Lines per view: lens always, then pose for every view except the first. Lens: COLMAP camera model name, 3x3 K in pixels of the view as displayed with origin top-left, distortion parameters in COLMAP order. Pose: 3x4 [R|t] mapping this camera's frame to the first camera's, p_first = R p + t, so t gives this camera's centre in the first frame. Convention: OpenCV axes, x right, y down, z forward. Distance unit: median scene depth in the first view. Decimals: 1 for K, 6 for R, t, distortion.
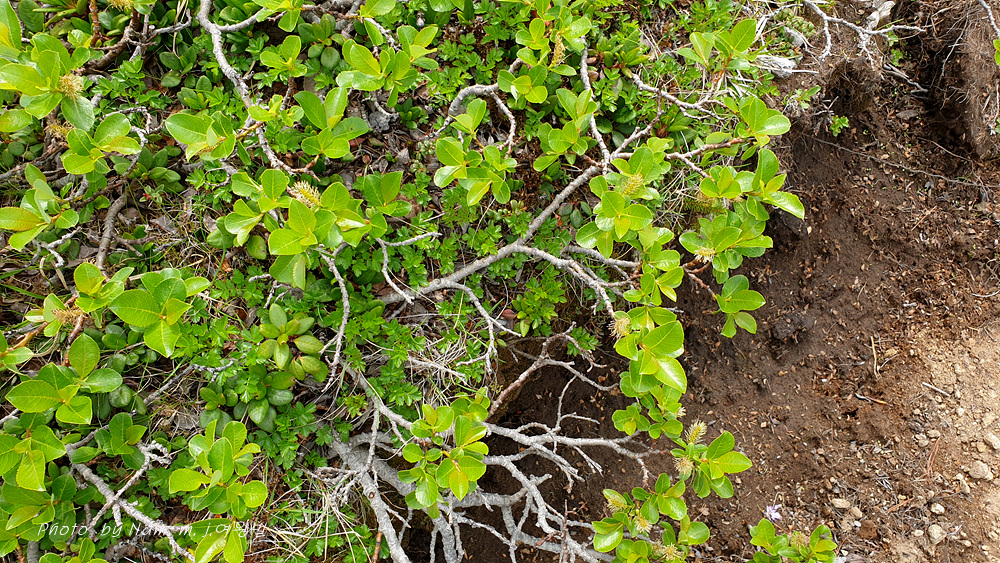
lens RADIAL K [[769.5, 0, 500.0], [0, 769.5, 281.5], [0, 0, 1]] dist [-0.008756, -0.000046]
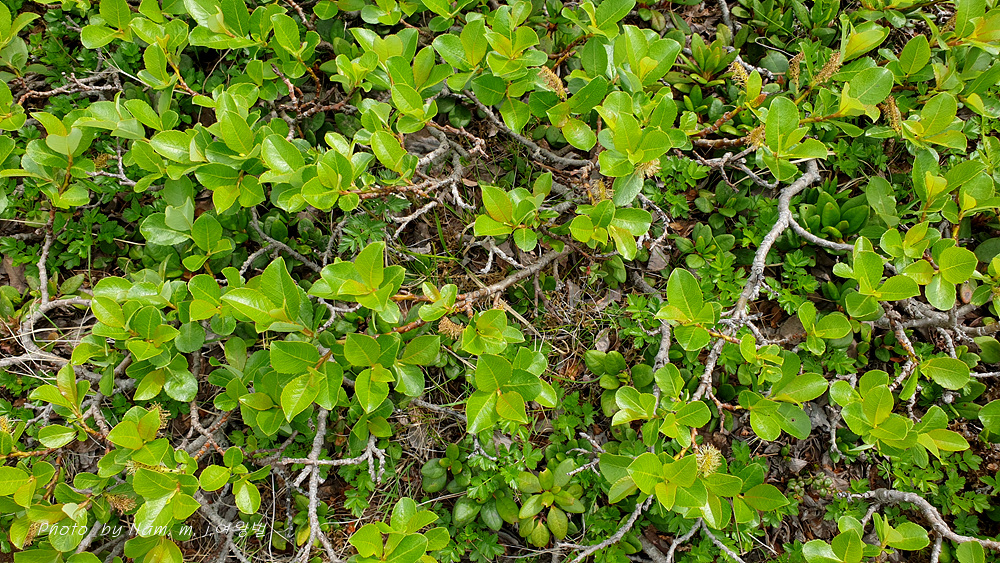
lens RADIAL K [[769.5, 0, 500.0], [0, 769.5, 281.5], [0, 0, 1]] dist [-0.008756, -0.000046]
pose [[0.540398, 0.797062, -0.269558, -0.114796], [-0.809408, 0.579959, 0.092228, -0.045733], [0.229845, 0.168342, 0.958557, 0.039007]]
